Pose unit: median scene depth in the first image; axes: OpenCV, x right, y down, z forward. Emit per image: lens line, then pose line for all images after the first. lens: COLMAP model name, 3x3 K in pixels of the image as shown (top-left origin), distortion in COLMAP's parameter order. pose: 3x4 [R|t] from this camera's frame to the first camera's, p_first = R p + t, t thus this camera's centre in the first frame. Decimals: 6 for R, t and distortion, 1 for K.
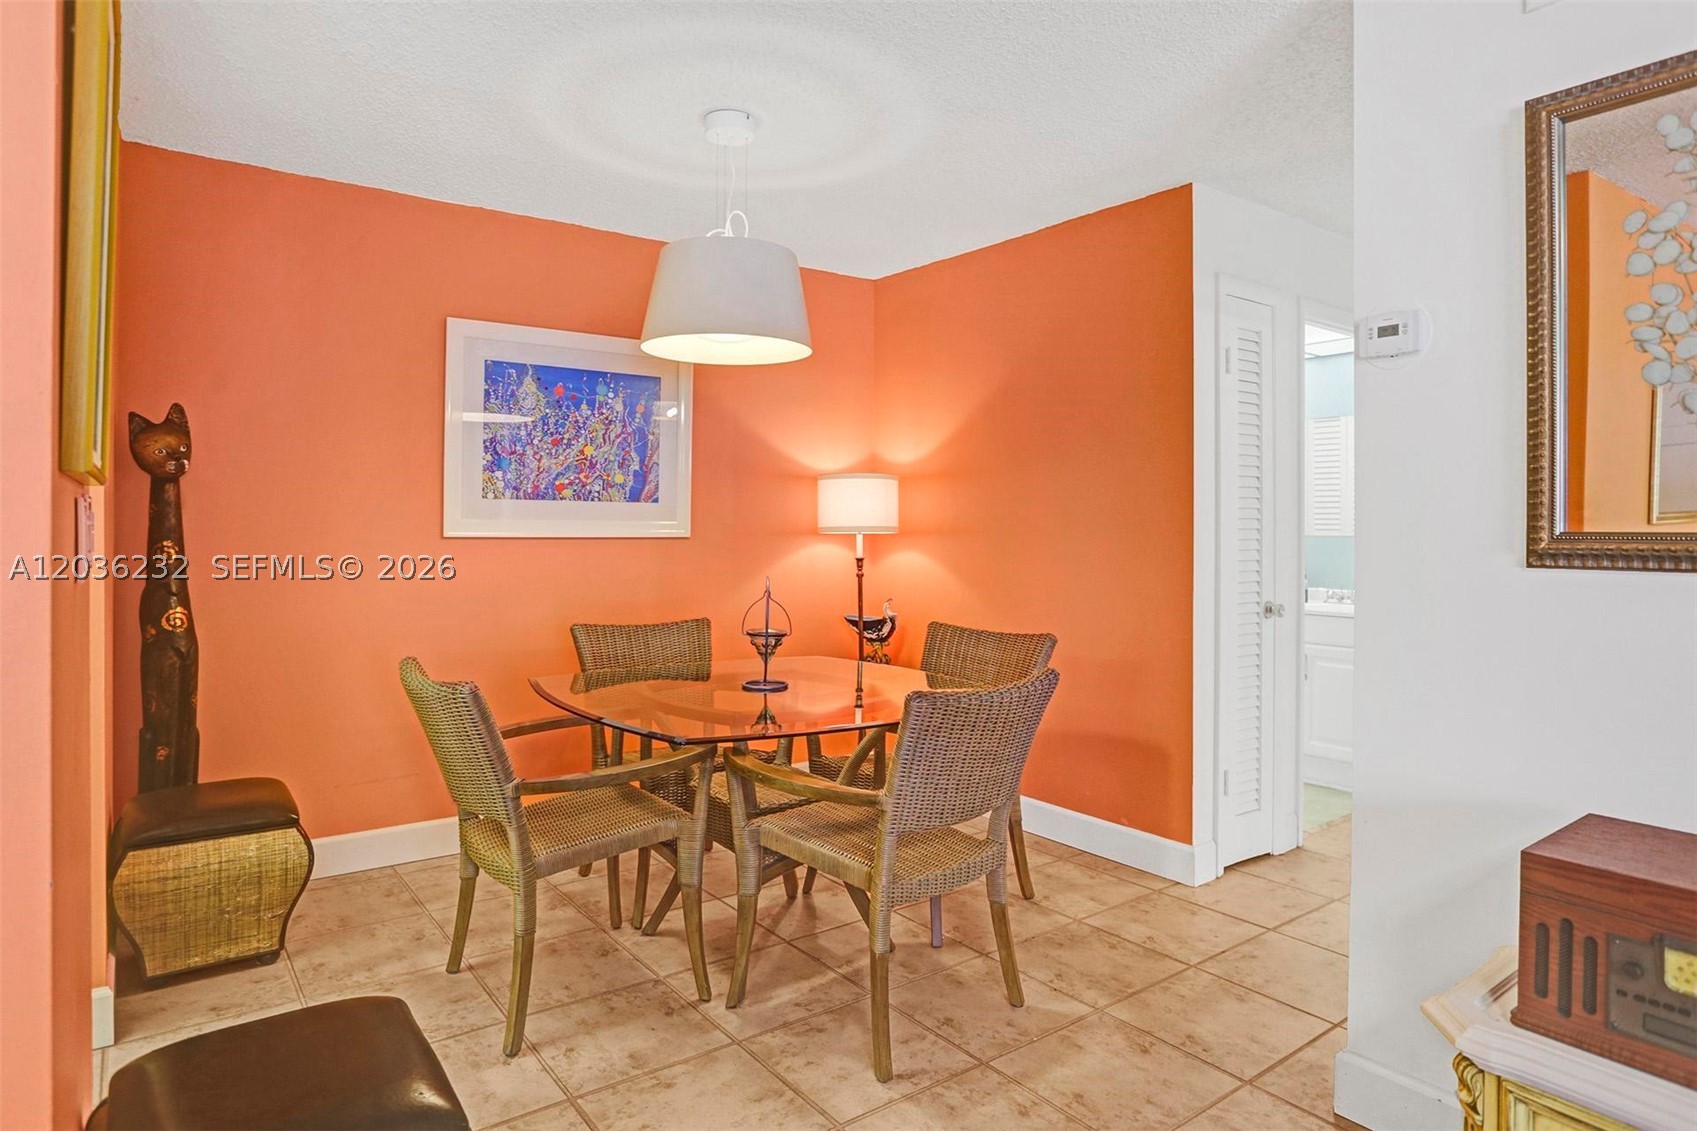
lens RADIAL K [[989.0, 0, 861.3], [0, 989.0, 529.6], [0, 0, 1]] dist [-0.000012, 0.000752]
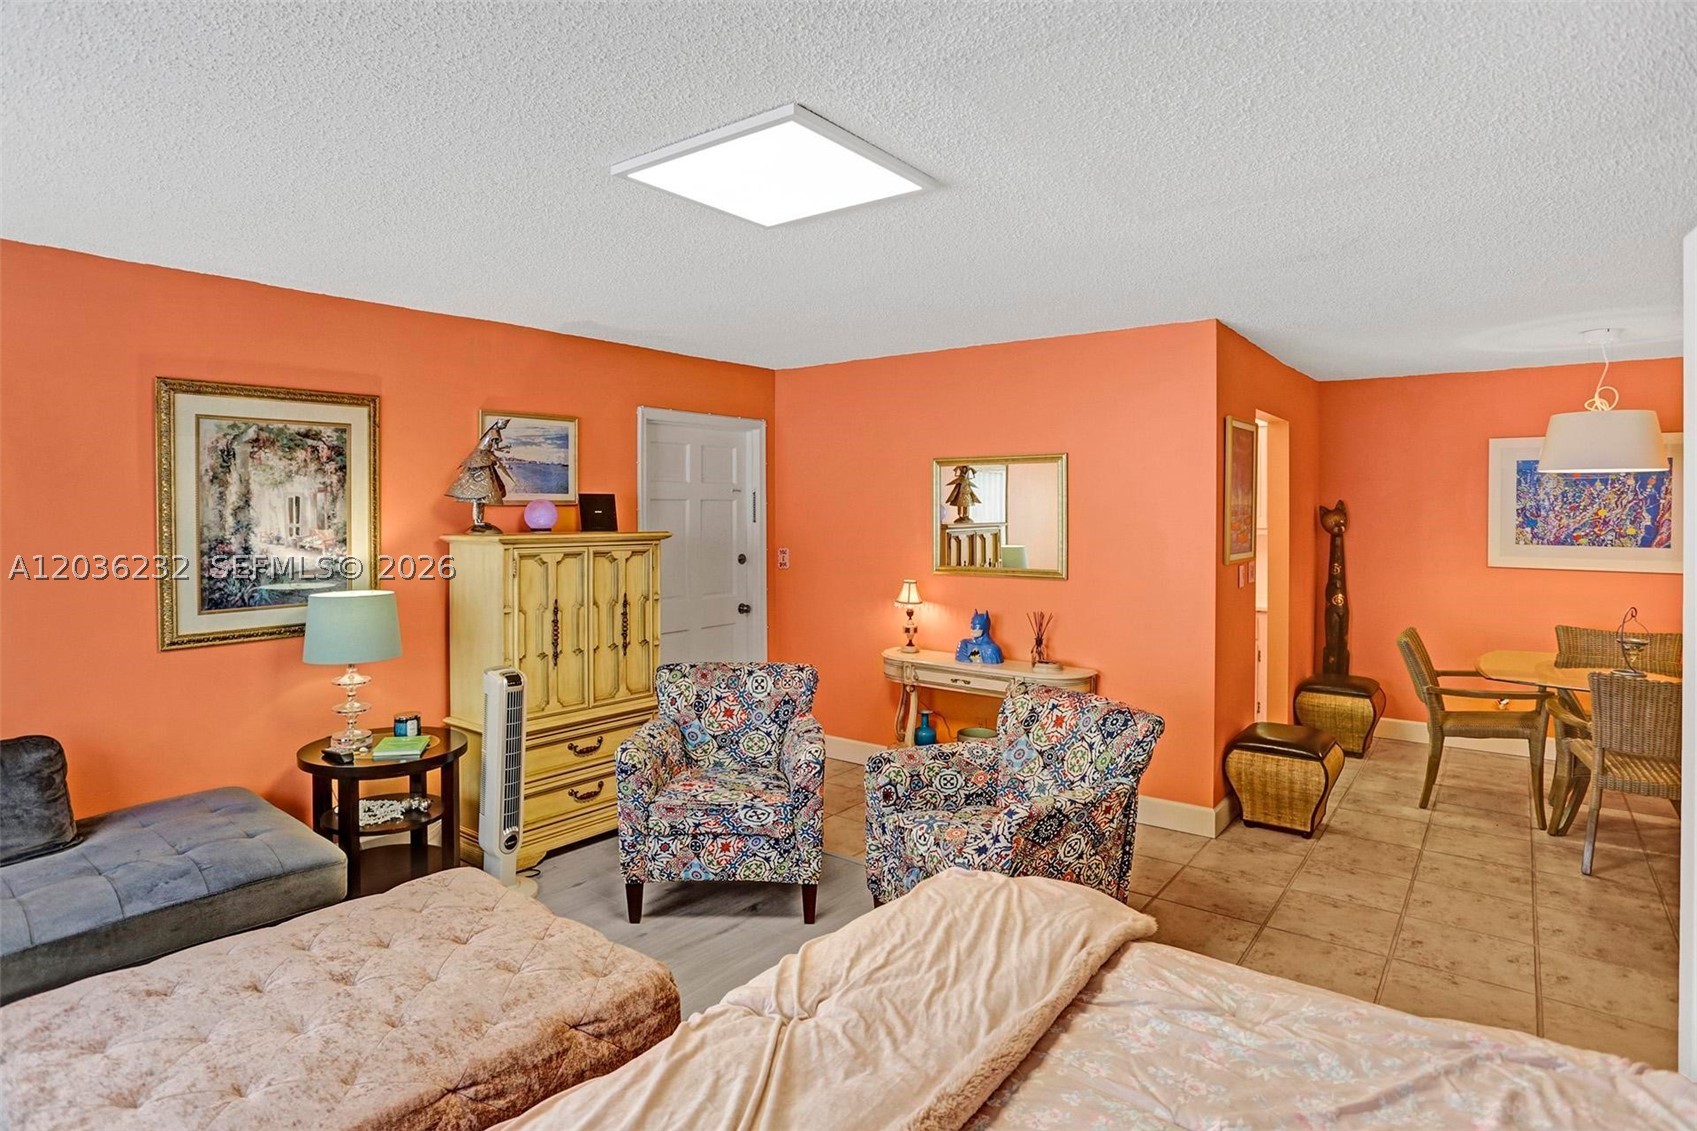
lens RADIAL K [[917.8, 0, 809.5], [0, 917.8, 514.7], [0, 0, 1]] dist [-0.001548, 0.001446]
pose [[0.264482, 0.010504, -0.964334, 0.768812], [0.001234, 0.999936, 0.011230, -0.097386], [0.964390, -0.004160, 0.264452, -0.537410]]
